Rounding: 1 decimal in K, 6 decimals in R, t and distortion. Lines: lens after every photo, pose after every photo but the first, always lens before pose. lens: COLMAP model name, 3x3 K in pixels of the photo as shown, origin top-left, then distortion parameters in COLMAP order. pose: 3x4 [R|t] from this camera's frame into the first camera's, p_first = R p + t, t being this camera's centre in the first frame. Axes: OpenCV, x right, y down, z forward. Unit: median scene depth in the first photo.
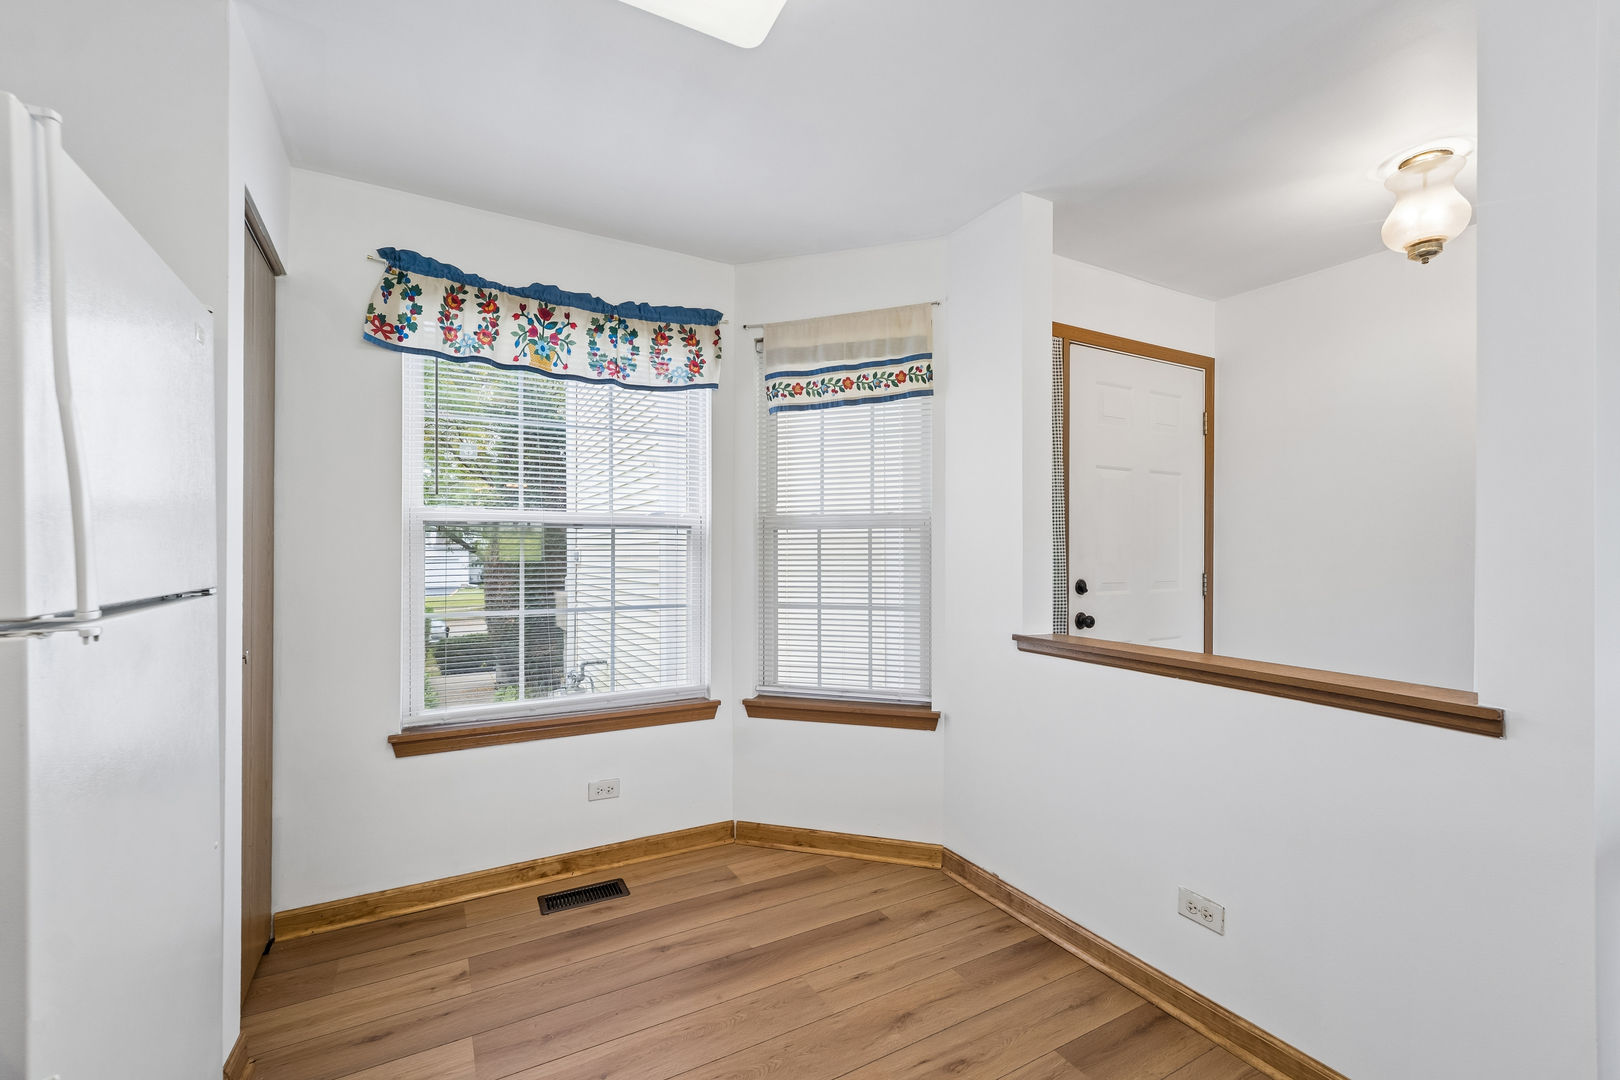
lens RADIAL K [[677.8, 0, 810.0], [0, 677.8, 540.0], [0, 0, 1]] dist [-0.000590, -0.000401]
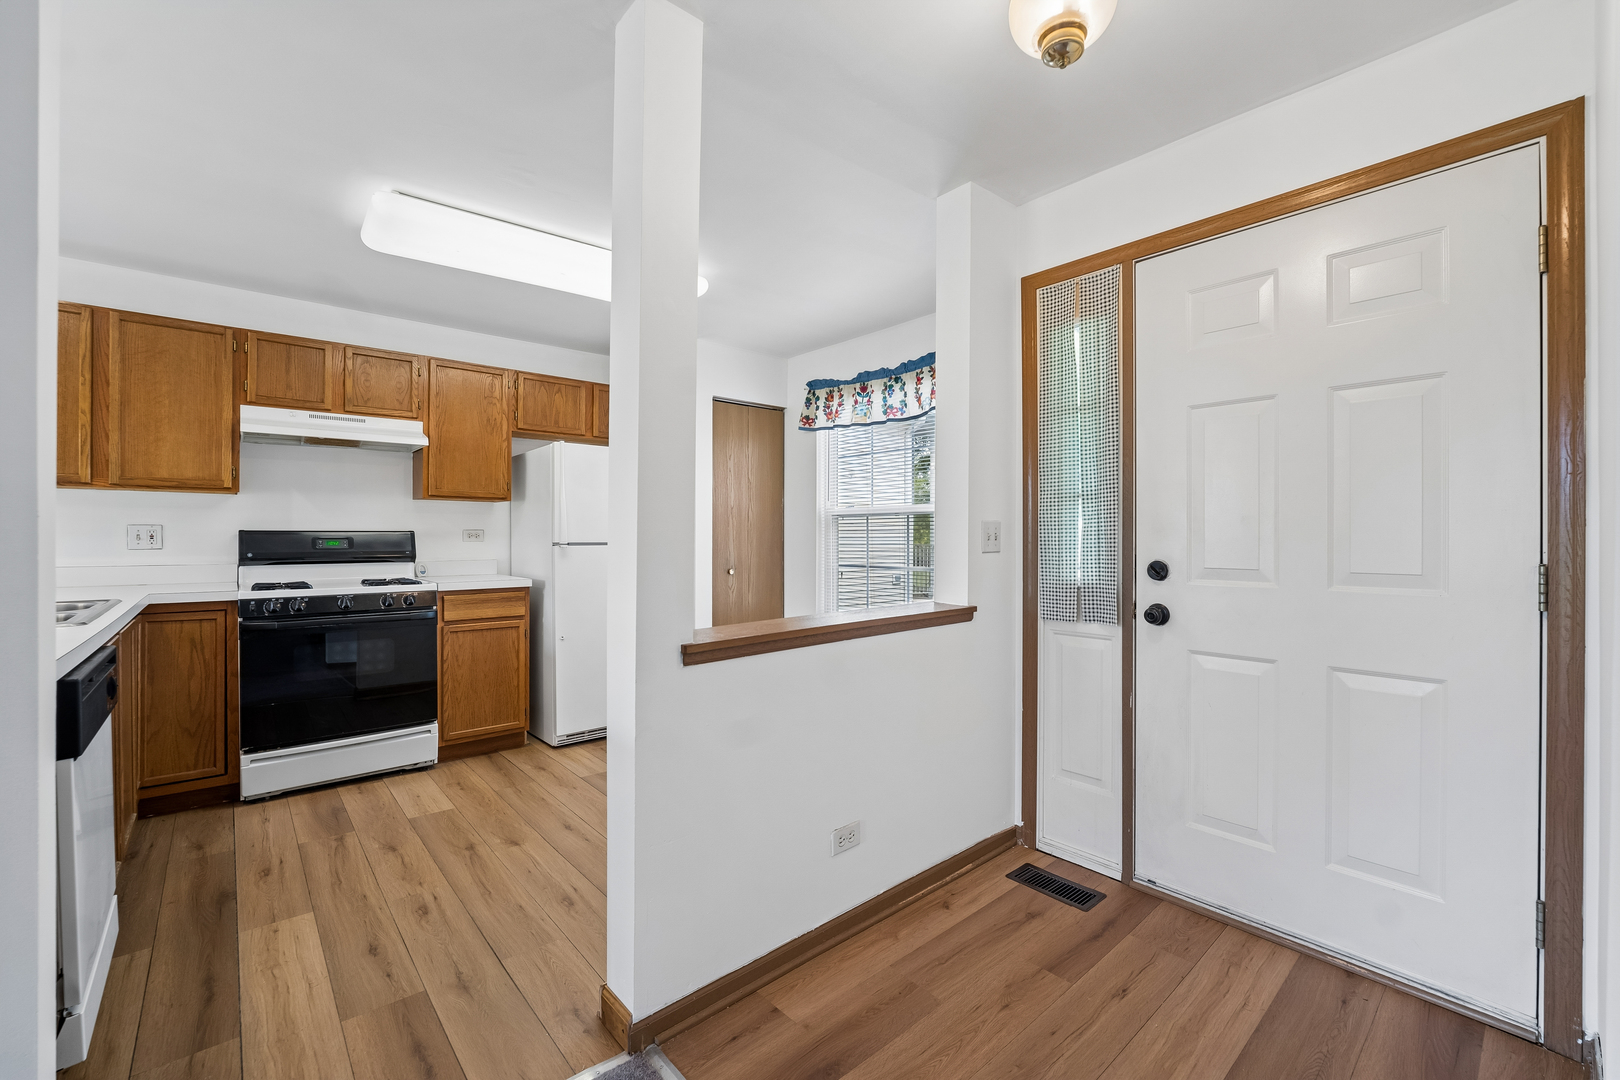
lens RADIAL K [[677.8, 0, 810.0], [0, 677.8, 540.0], [0, 0, 1]] dist [-0.000590, -0.000401]
pose [[0.216154, 0.000023, -0.976359, 1.223549], [0.011946, 0.999925, 0.002668, 0.032159], [0.976286, -0.012240, 0.216137, 0.511636]]
